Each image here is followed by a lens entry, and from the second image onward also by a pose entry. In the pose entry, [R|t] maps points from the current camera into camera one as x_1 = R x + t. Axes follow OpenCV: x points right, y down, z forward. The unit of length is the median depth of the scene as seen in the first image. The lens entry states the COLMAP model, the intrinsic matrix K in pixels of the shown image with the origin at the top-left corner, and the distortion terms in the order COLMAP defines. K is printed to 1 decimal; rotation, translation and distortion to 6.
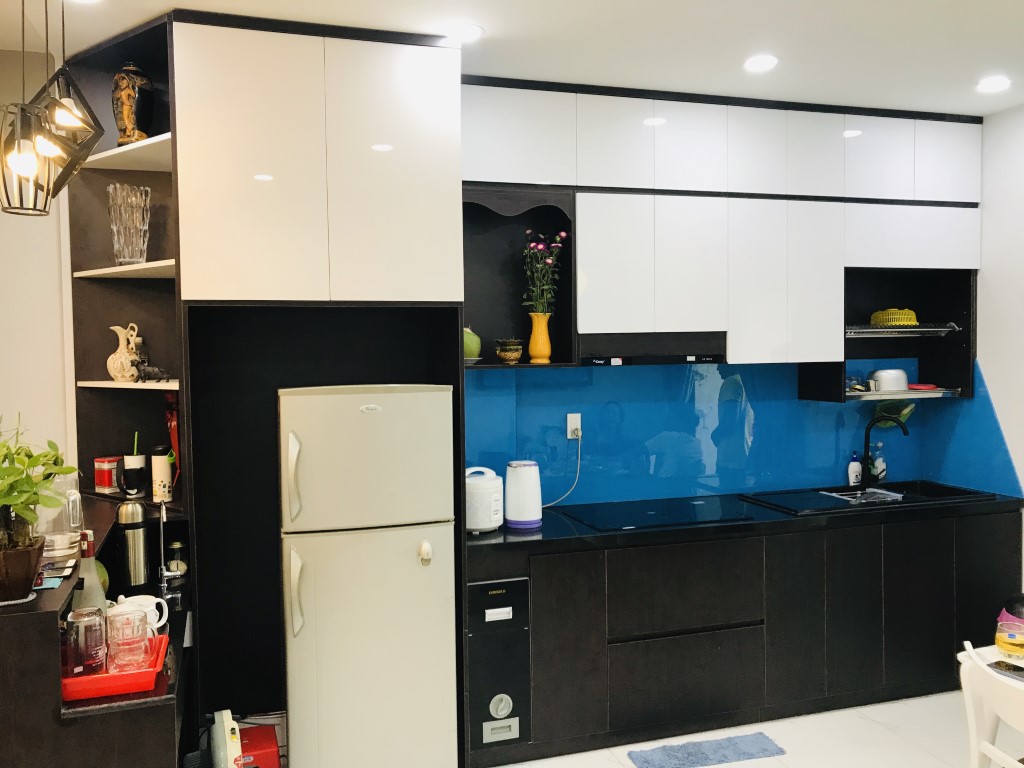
lens RADIAL K [[843.4, 0, 509.7], [0, 843.4, 387.3], [0, 0, 1]] dist [0.007954, -0.020914]
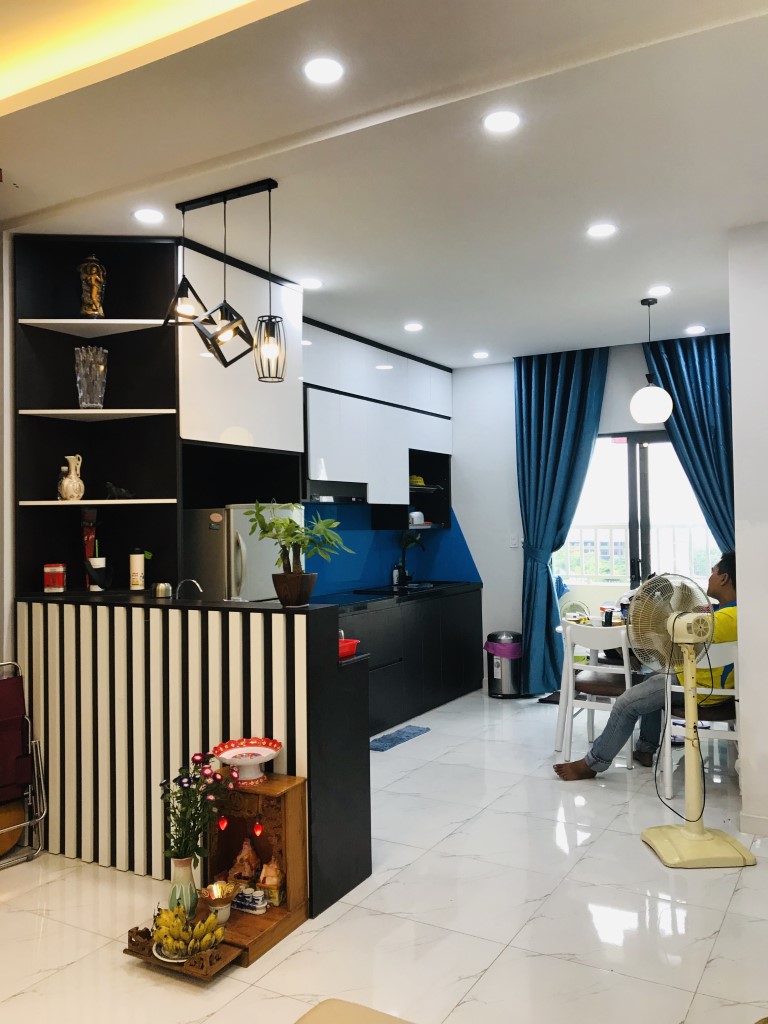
lens RADIAL K [[843.4, 0, 384.0], [0, 843.4, 512.0], [0, 0, 1]] dist [0.007954, -0.020914]
pose [[0.725736, 0.014654, 0.687818, -0.823784], [0.032483, 0.997928, -0.055535, 0.078311], [-0.687206, 0.062646, 0.723756, -0.177805]]
